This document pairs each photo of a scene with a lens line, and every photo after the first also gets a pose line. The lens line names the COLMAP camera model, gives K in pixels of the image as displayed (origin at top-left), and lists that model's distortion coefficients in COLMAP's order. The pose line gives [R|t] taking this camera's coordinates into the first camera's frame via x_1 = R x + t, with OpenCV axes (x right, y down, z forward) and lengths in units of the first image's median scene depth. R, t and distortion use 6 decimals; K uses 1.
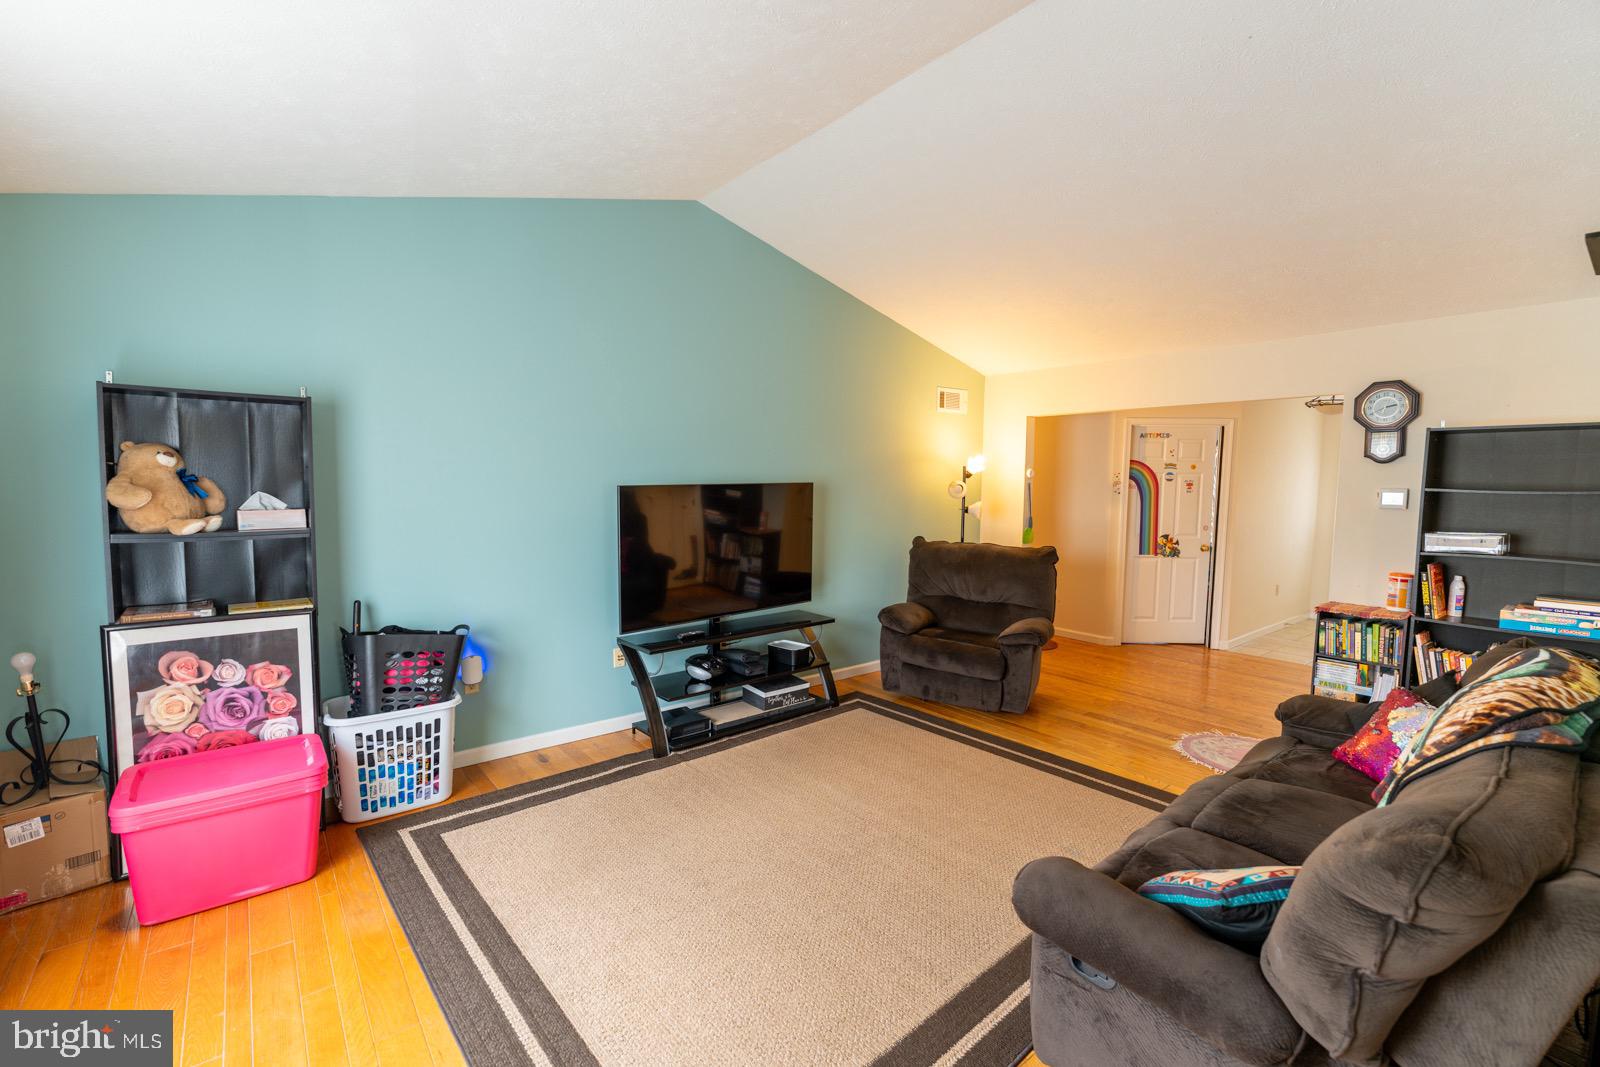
lens RADIAL K [[697.3, 0, 791.6], [0, 697.3, 532.1], [0, 0, 1]] dist [-0.002214, -0.000550]
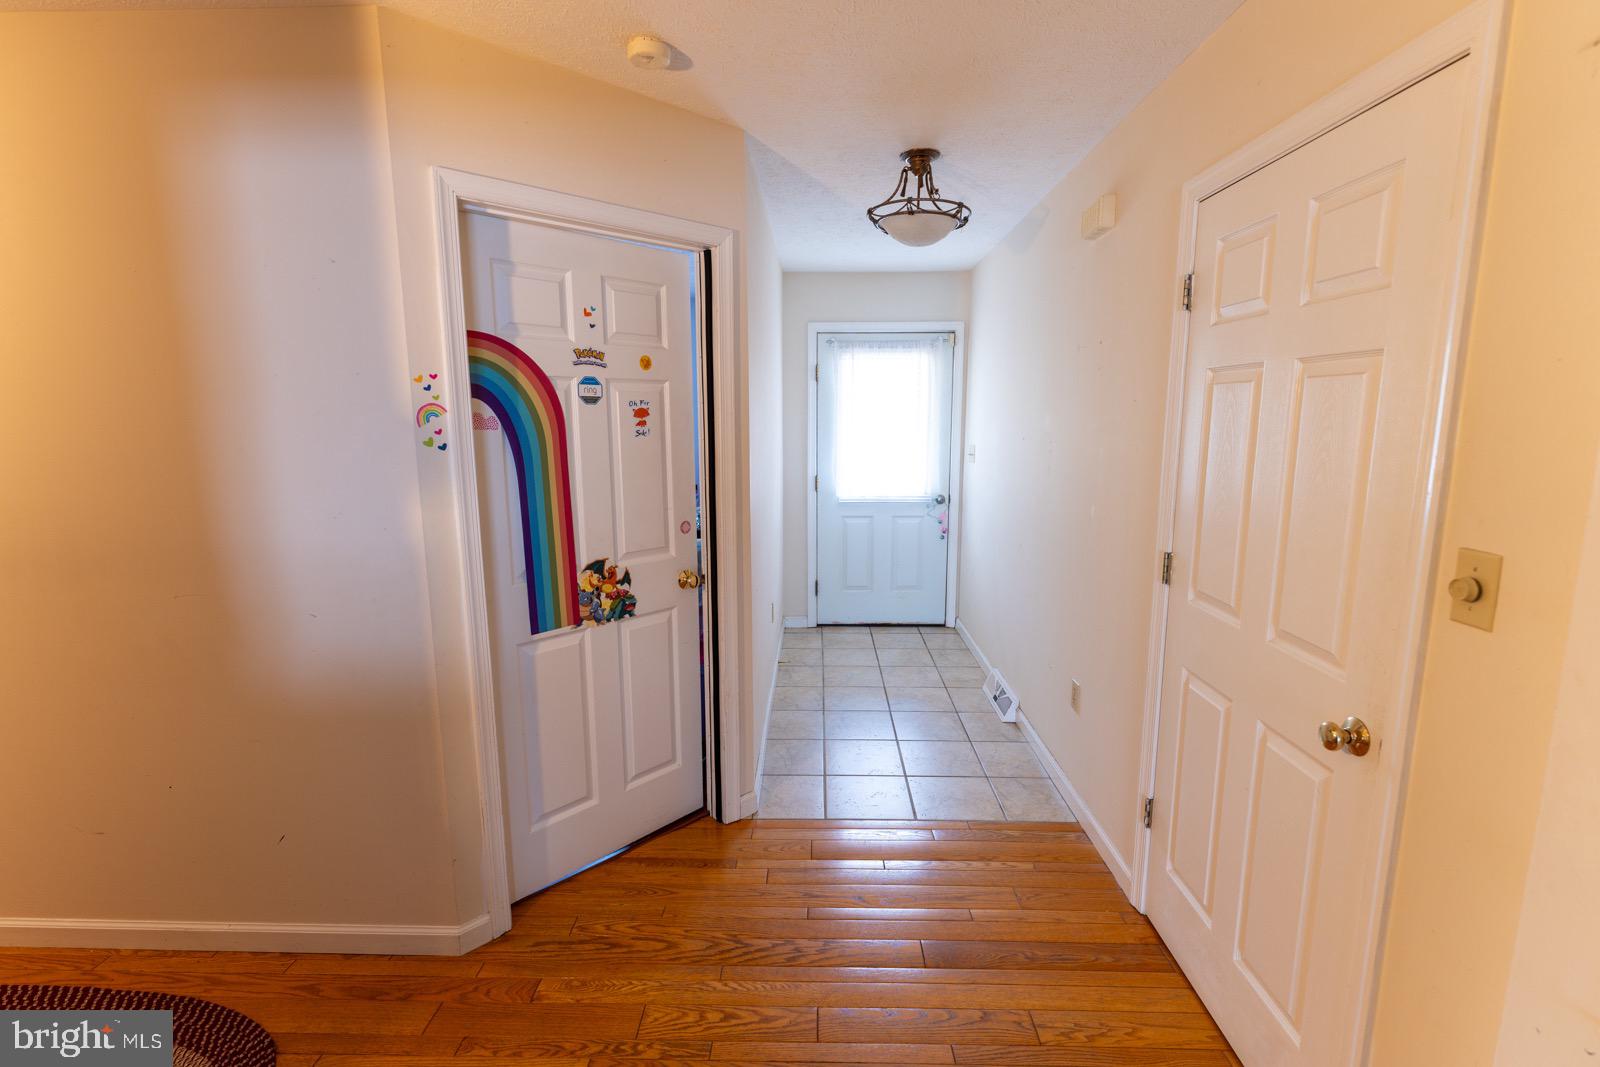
lens RADIAL K [[697.3, 0, 784.7], [0, 697.3, 531.2], [0, 0, 1]] dist [-0.002214, -0.000550]
pose [[0.657759, -0.138181, 0.740445, 0.345057], [0.068622, 0.989934, 0.123782, -0.047192], [-0.750096, -0.030608, 0.660621, 0.703355]]
